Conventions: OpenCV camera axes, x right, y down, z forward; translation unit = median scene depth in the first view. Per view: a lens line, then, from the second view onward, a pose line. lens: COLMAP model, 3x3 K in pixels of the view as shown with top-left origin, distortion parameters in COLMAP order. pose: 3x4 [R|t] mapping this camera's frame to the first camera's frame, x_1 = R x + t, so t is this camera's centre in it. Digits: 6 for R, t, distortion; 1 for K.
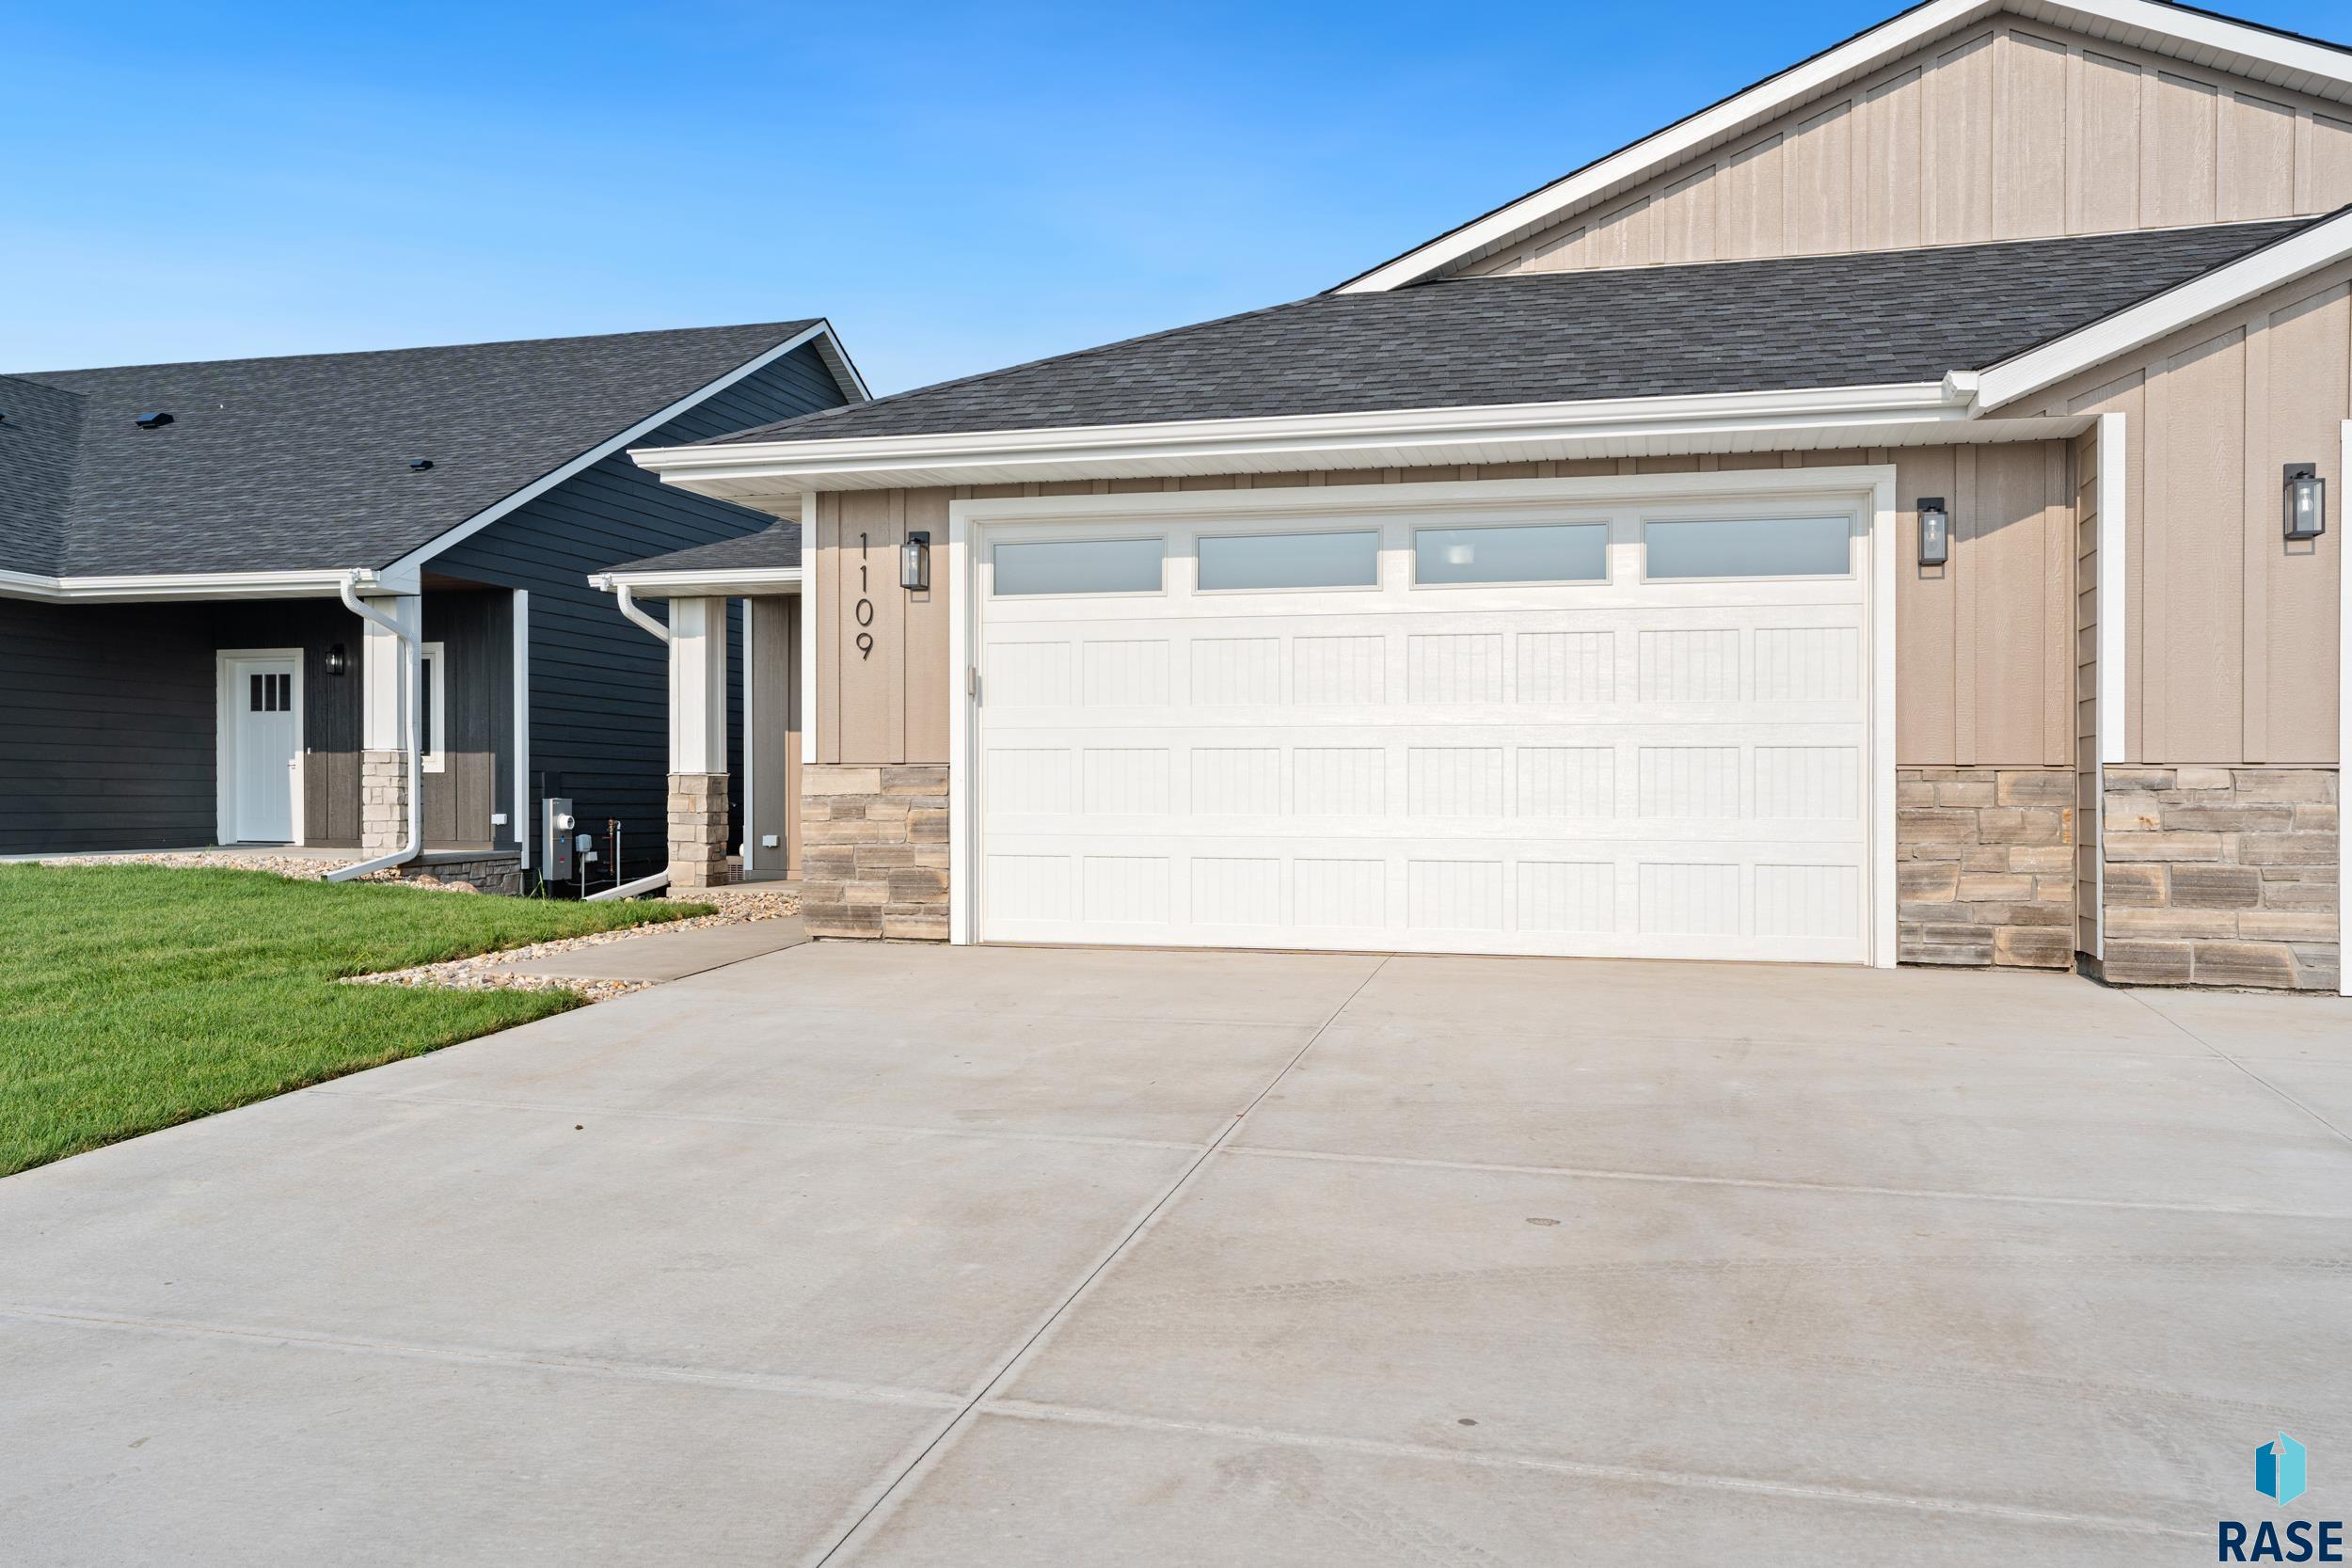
lens RADIAL K [[1834.6, 0, 1173.2], [0, 1834.6, 812.0], [0, 0, 1]] dist [0.007596, 0.009489]
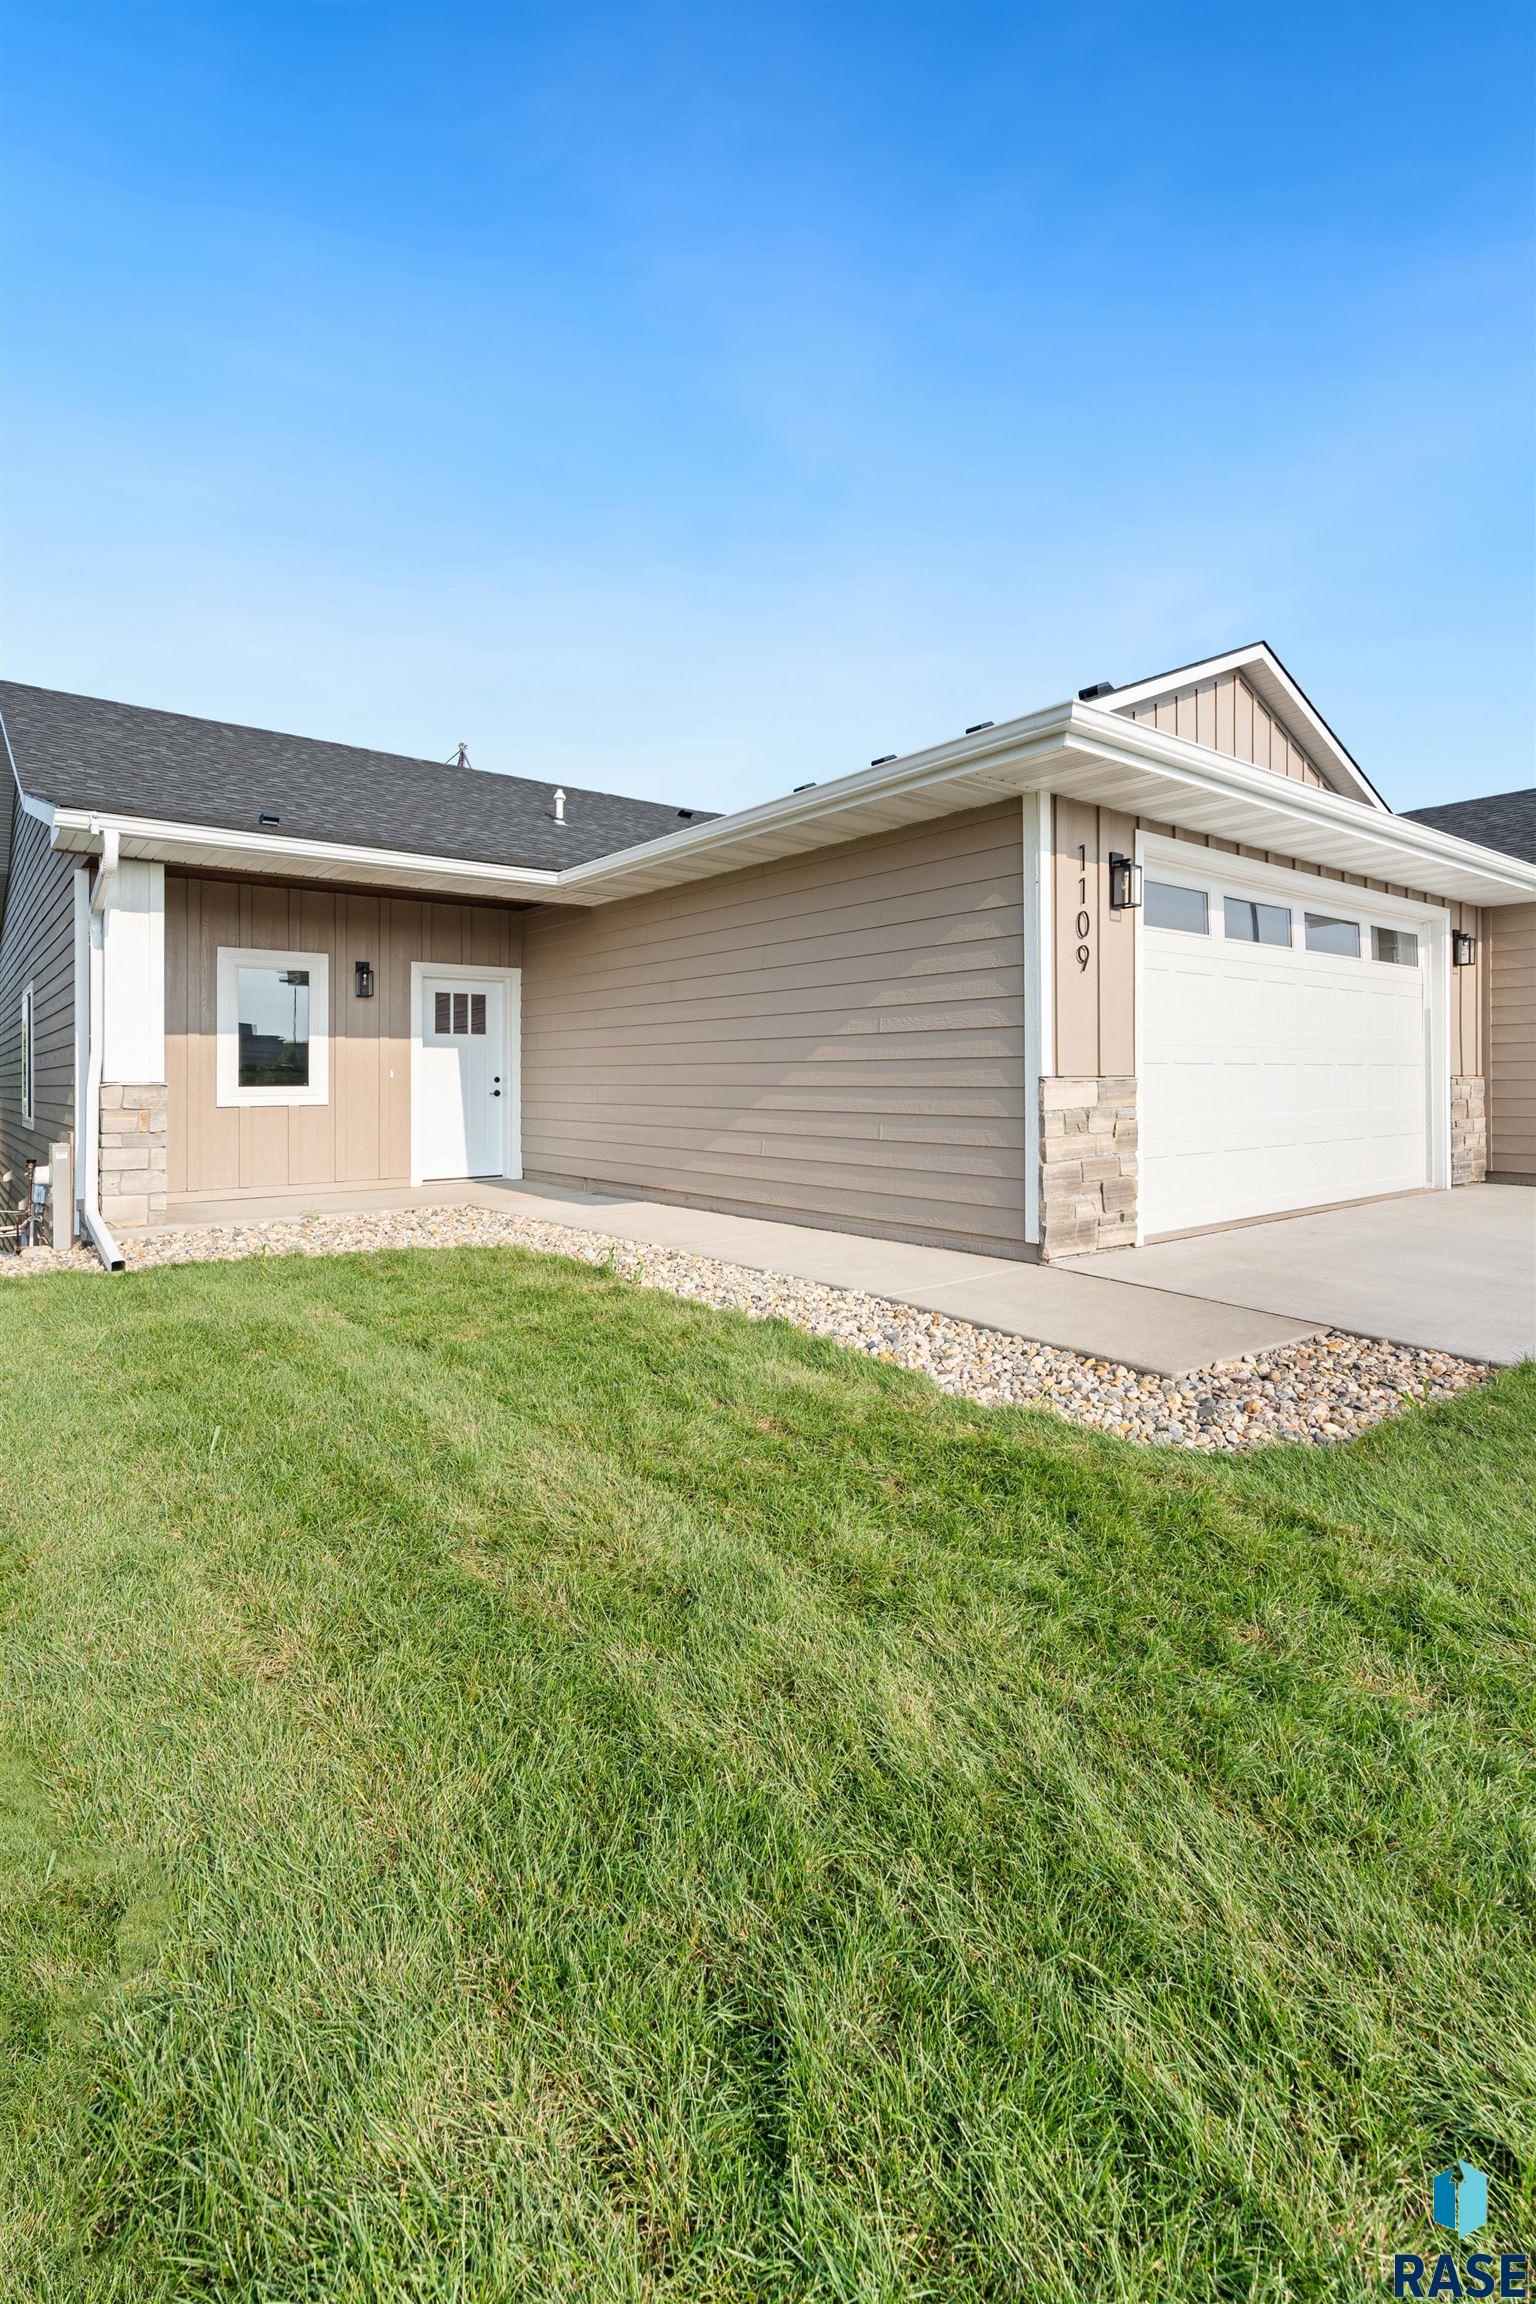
lens RADIAL K [[1052.0, 0, 766.0], [0, 1052.0, 1074.5], [0, 0, 1]] dist [0.010912, 0.000229]
pose [[0.594347, -0.004263, 0.804197, -0.735361], [0.016930, 0.999831, -0.007211, -0.026598], [-0.804030, 0.017901, 0.594319, 0.806238]]
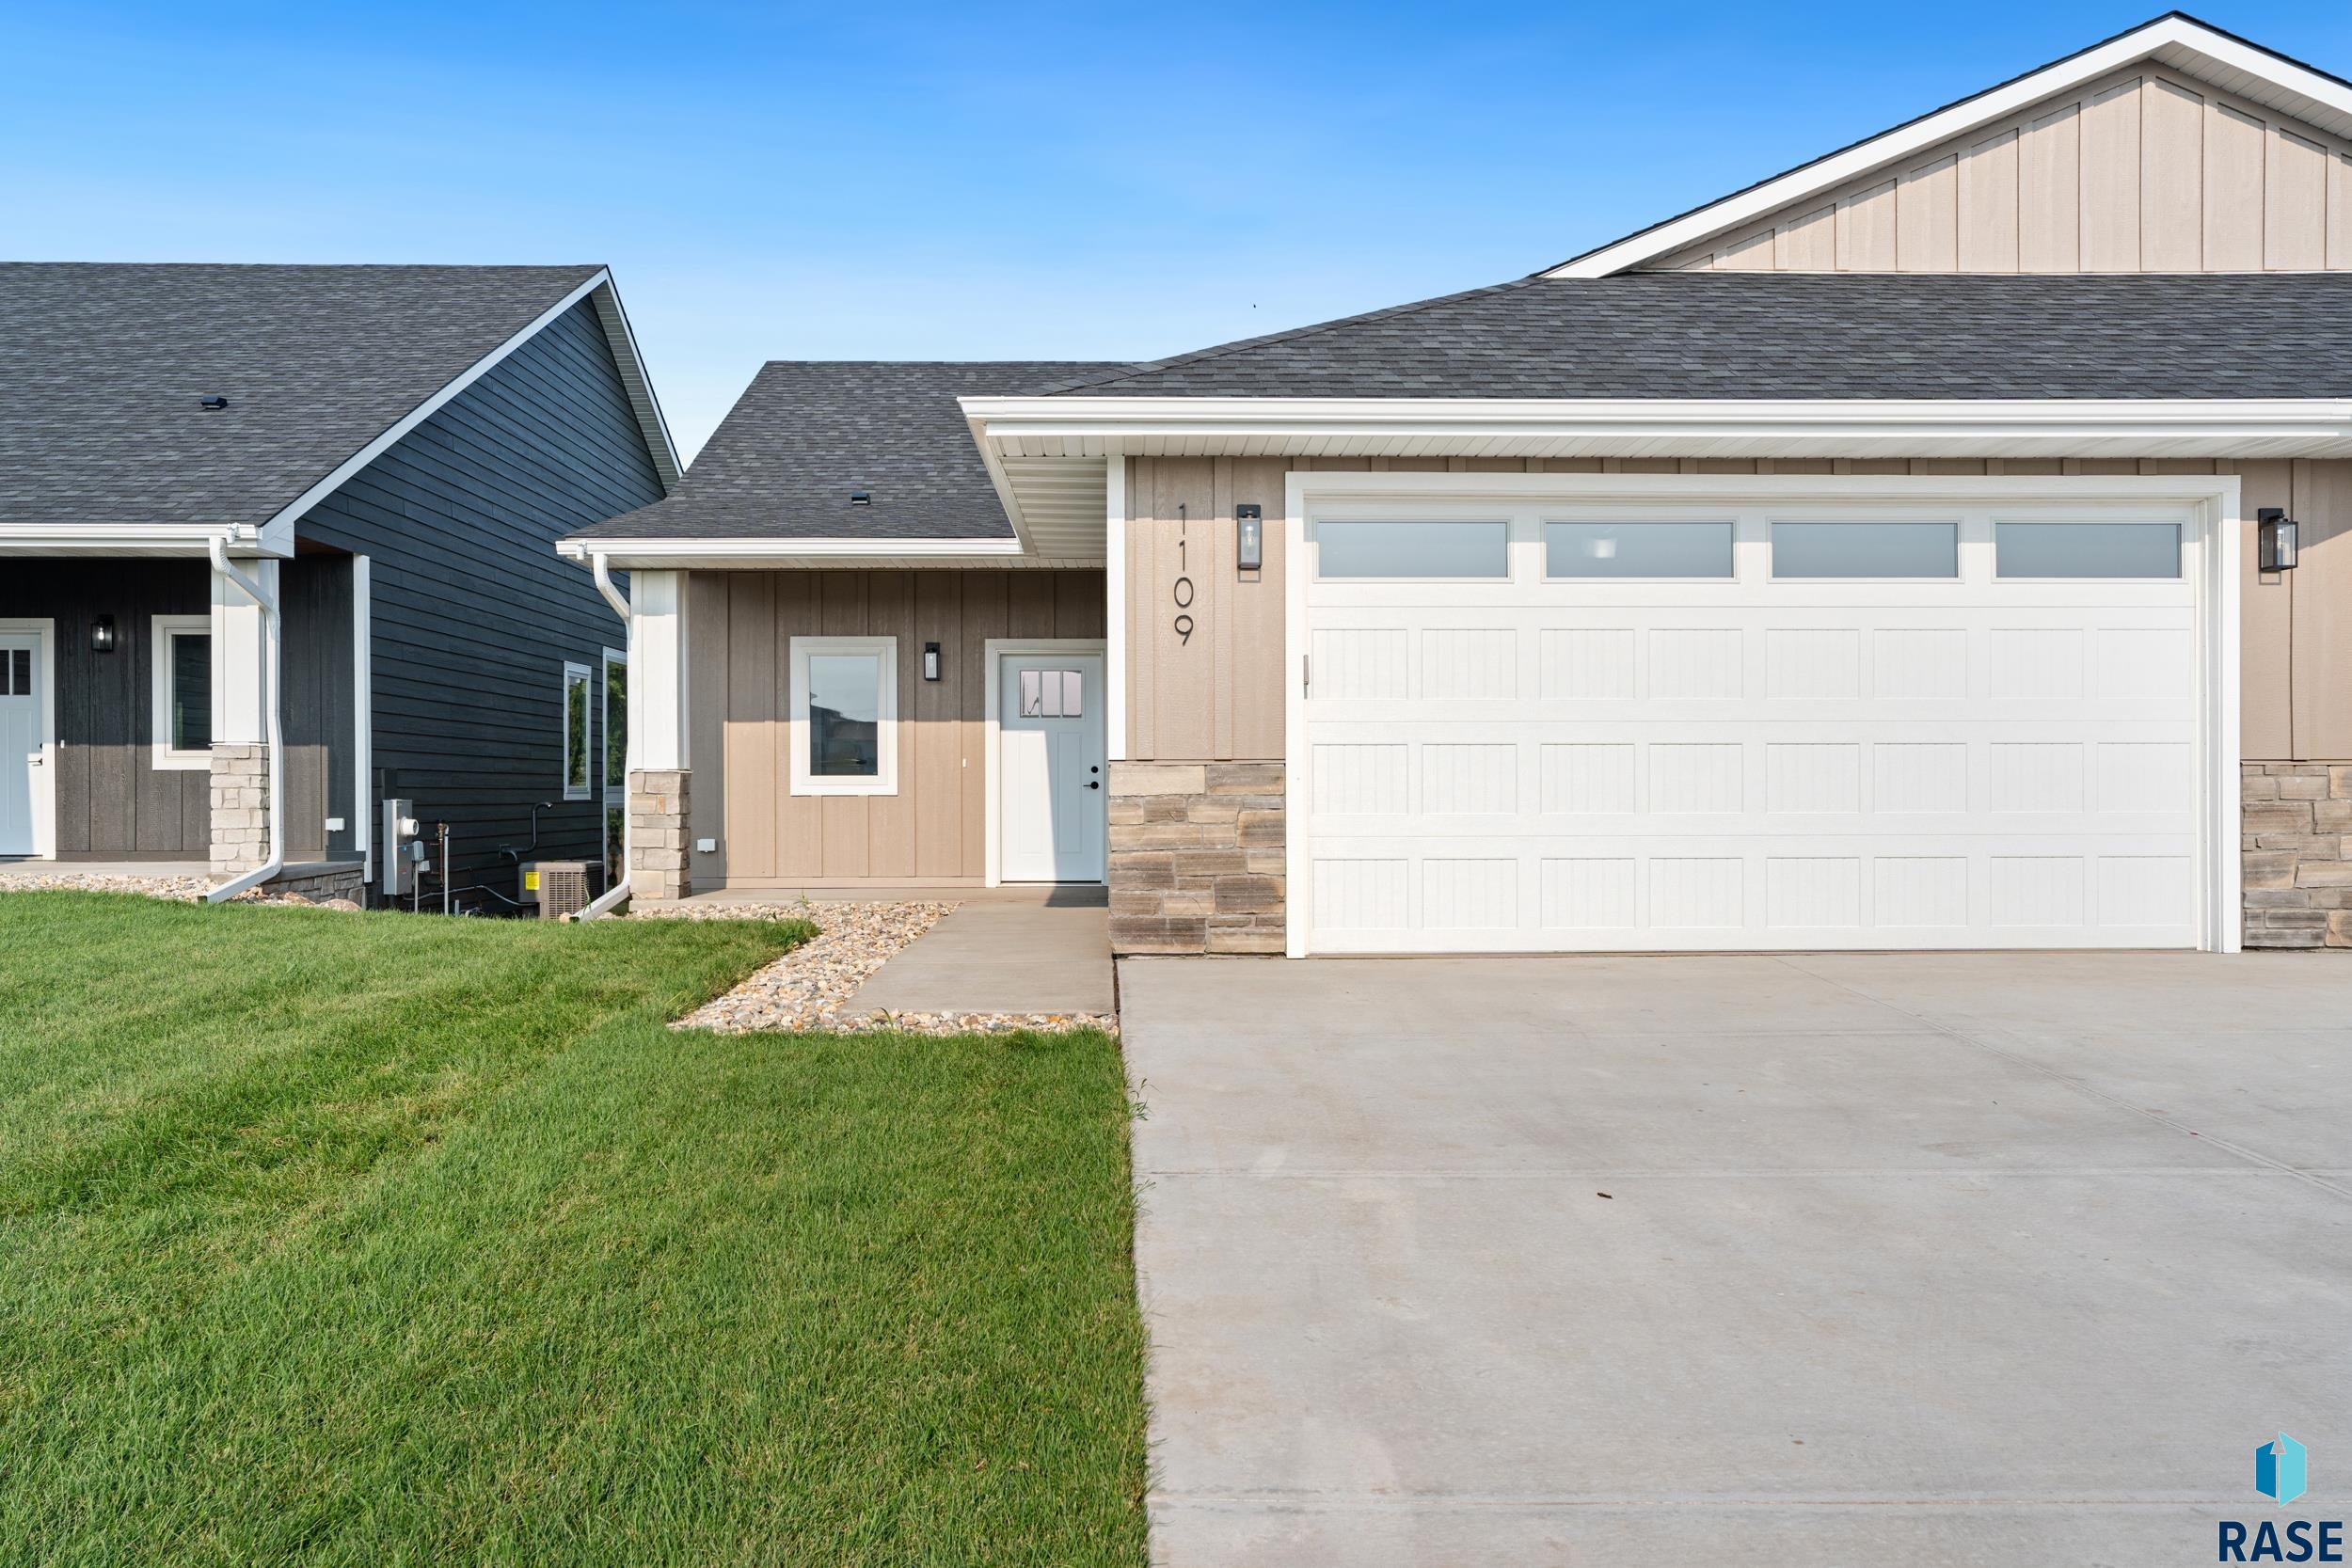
lens RADIAL K [[1823.1, 0, 1171.0], [0, 1823.1, 805.9], [0, 0, 1]] dist [-0.002057, 0.019915]
pose [[0.958981, -0.008791, 0.283335, -0.431477], [0.008496, 0.999961, 0.002268, -0.006099], [-0.283344, 0.000232, 0.959018, 0.146081]]
